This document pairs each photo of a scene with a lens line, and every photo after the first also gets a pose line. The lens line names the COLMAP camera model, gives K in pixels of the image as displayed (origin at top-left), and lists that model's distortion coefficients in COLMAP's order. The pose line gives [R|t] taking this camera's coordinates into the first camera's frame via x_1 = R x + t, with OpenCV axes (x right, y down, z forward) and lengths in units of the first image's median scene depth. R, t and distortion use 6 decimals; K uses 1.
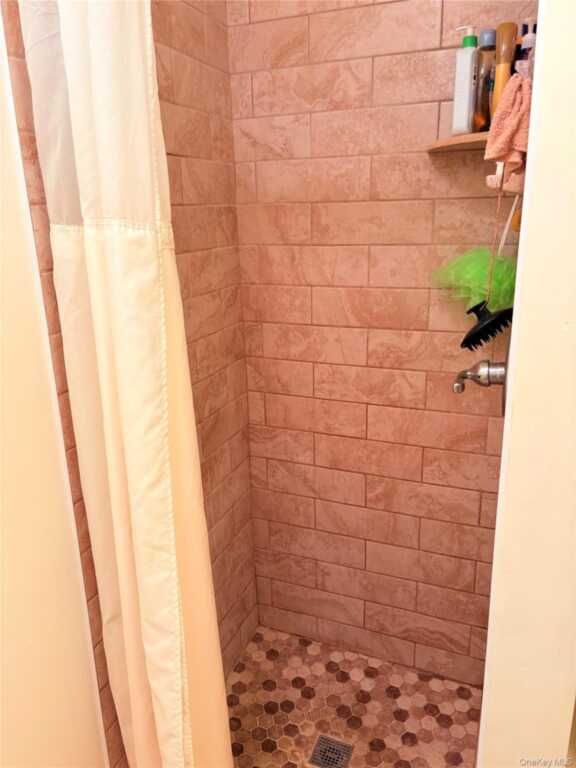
lens RADIAL K [[573.0, 0, 282.4], [0, 573.0, 384.5], [0, 0, 1]] dist [0.087567, -0.100040]
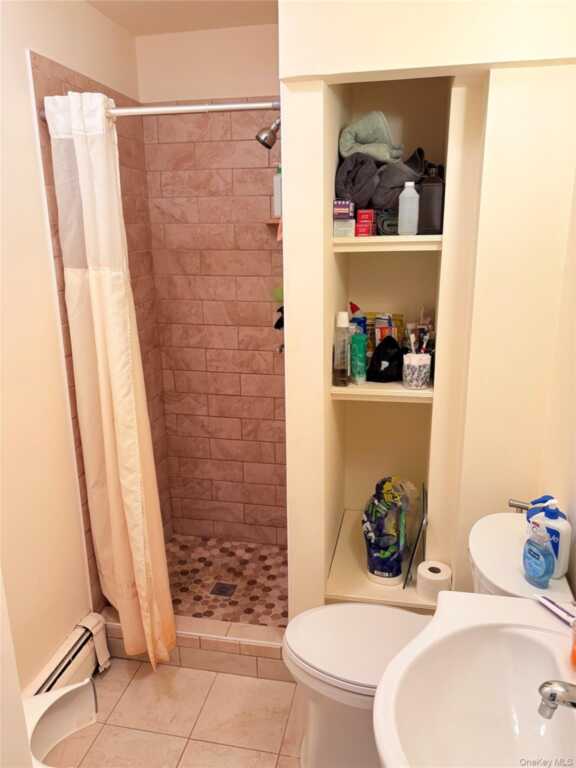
lens RADIAL K [[573.0, 0, 282.4], [0, 573.0, 384.5], [0, 0, 1]] dist [0.087567, -0.100040]
pose [[0.983623, -0.032138, 0.177350, -0.020612], [0.038279, 0.998776, -0.031311, 0.118970], [-0.176126, 0.037587, 0.983650, -0.593863]]
